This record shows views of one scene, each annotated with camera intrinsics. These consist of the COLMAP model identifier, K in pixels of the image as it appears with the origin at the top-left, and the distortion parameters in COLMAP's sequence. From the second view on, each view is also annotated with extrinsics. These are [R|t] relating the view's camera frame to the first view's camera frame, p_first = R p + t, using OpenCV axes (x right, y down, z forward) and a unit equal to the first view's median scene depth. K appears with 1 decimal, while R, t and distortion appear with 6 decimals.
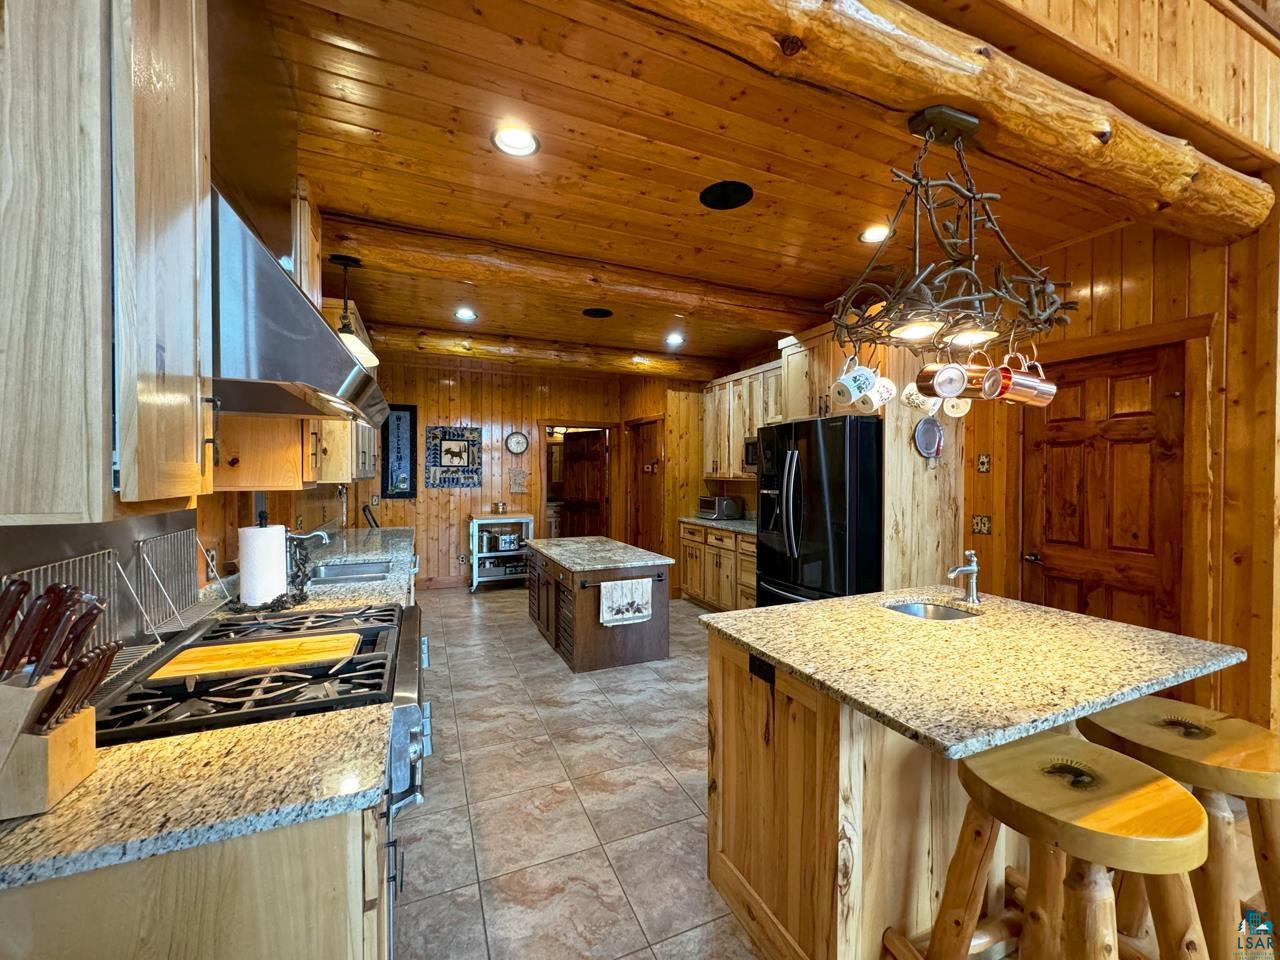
lens RADIAL K [[507.9, 0, 640.6], [0, 507.9, 479.3], [0, 0, 1]] dist [-0.005179, 0.001682]
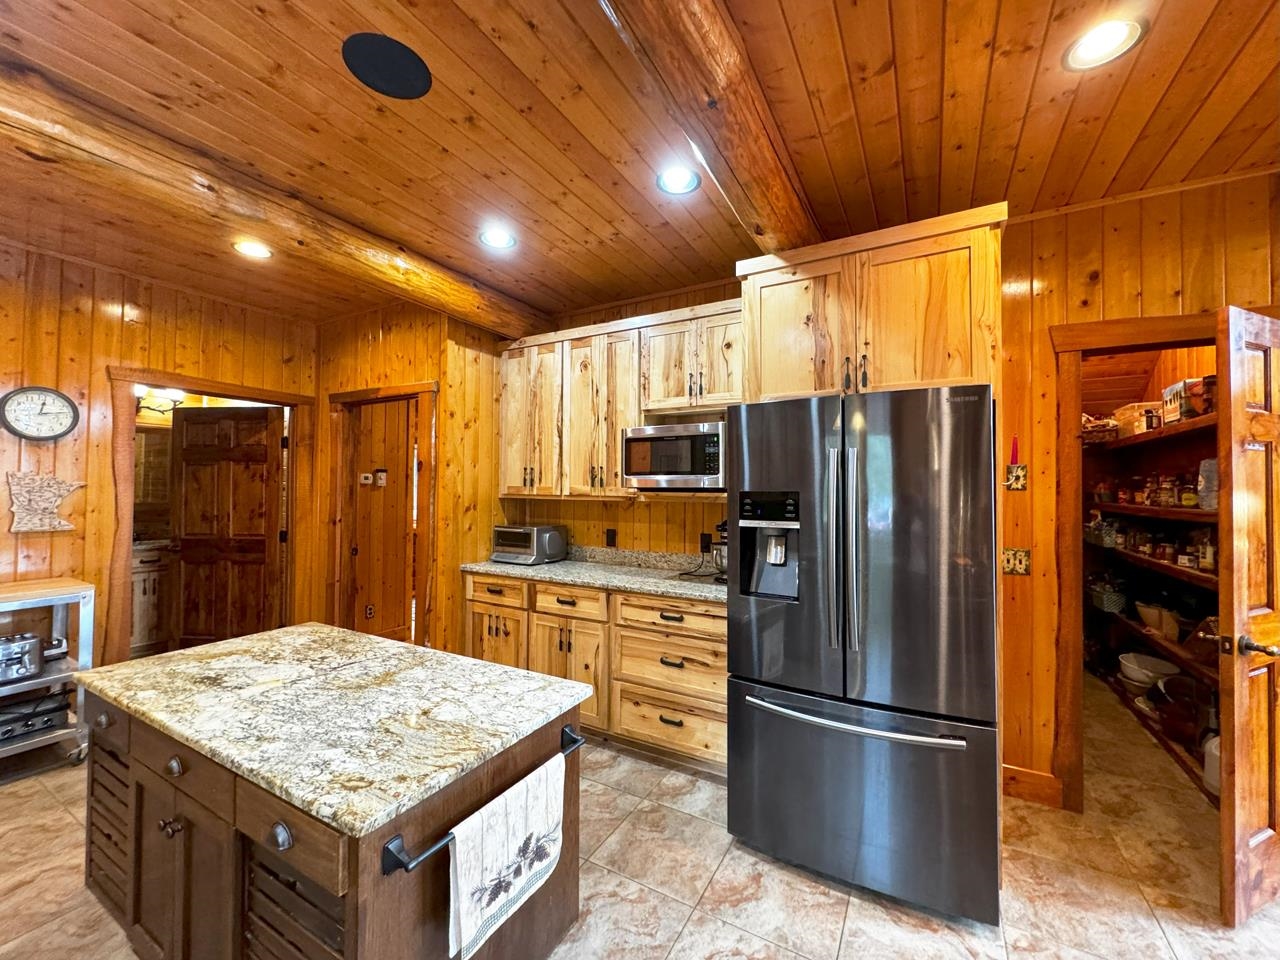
lens RADIAL K [[507.9, 0, 641.5], [0, 507.9, 480.1], [0, 0, 1]] dist [-0.005179, 0.001682]
pose [[0.796781, 0.014399, 0.604097, -0.112009], [0.001297, 0.999673, -0.025537, -0.005476], [-0.604267, 0.021131, 0.796502, 0.417929]]
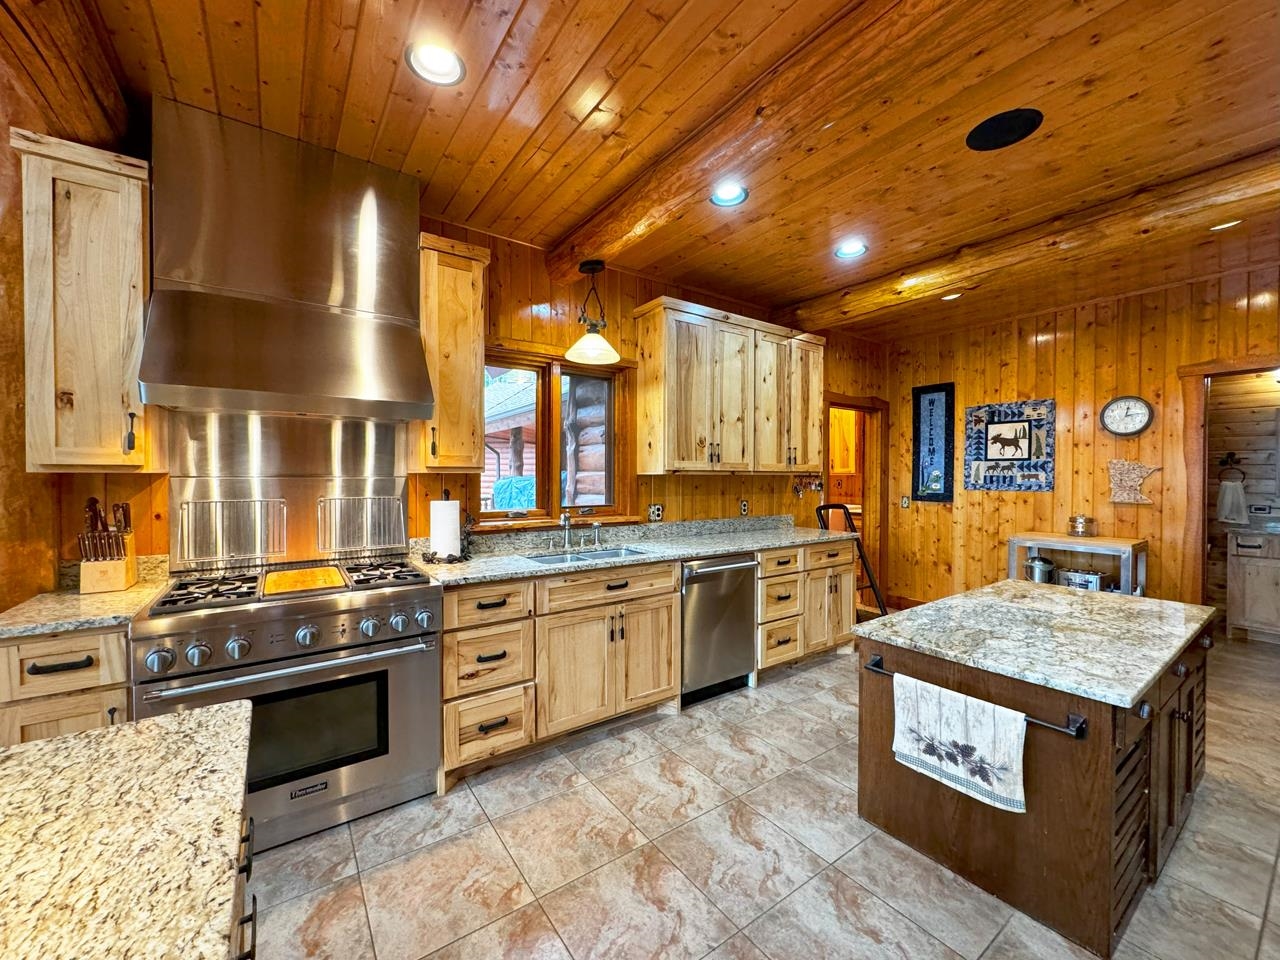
lens RADIAL K [[507.9, 0, 640.7], [0, 507.9, 480.4], [0, 0, 1]] dist [-0.005179, 0.001682]
pose [[0.209417, 0.008337, -0.977791, 0.226626], [-0.015646, 0.999864, 0.005174, 0.007629], [0.977701, 0.014215, 0.209519, 0.400434]]
